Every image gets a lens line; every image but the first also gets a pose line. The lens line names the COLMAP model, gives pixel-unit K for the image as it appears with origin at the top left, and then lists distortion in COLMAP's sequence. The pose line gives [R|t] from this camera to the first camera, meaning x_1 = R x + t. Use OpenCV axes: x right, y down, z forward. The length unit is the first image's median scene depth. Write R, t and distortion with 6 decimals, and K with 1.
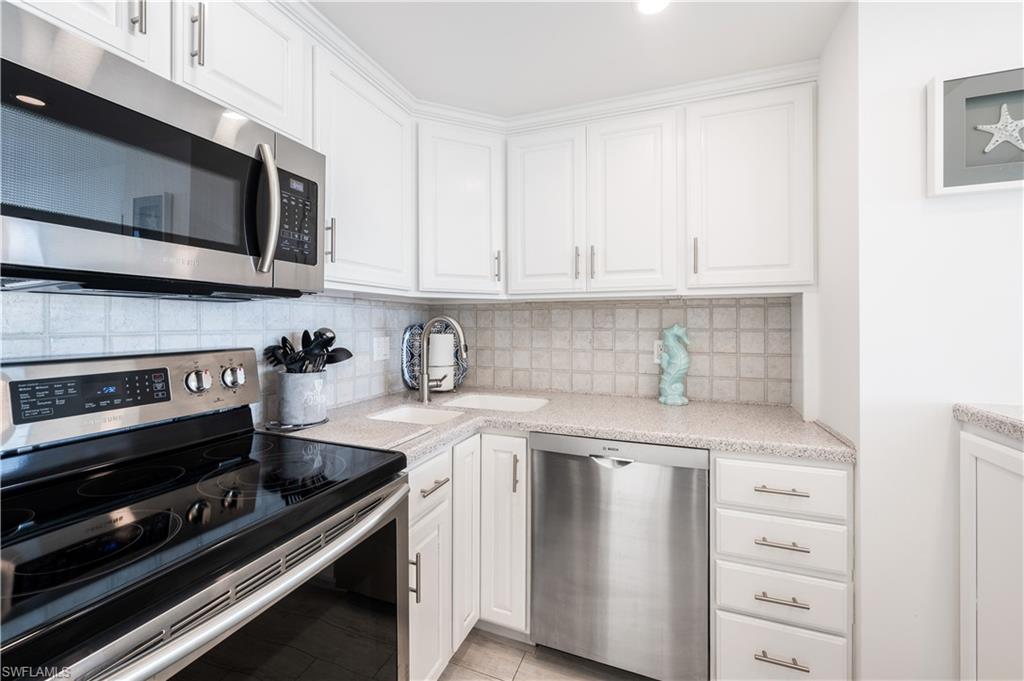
lens RADIAL K [[409.5, 0, 515.2], [0, 409.5, 349.2], [0, 0, 1]] dist [-0.000553, -0.000022]
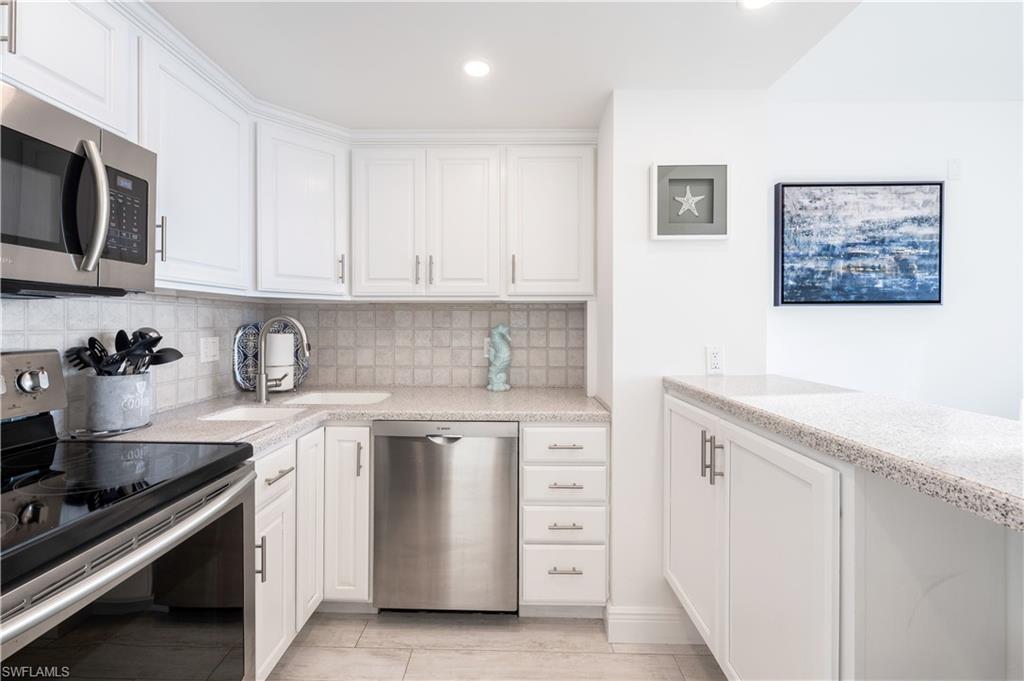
lens RADIAL K [[421.2, 0, 507.2], [0, 421.2, 322.2], [0, 0, 1]] dist [-0.000703, -0.000003]
pose [[0.942822, 0.003267, 0.333281, -0.002434], [0.018241, 0.997947, -0.061385, 0.010855], [-0.332797, 0.063954, 0.940827, -0.200399]]
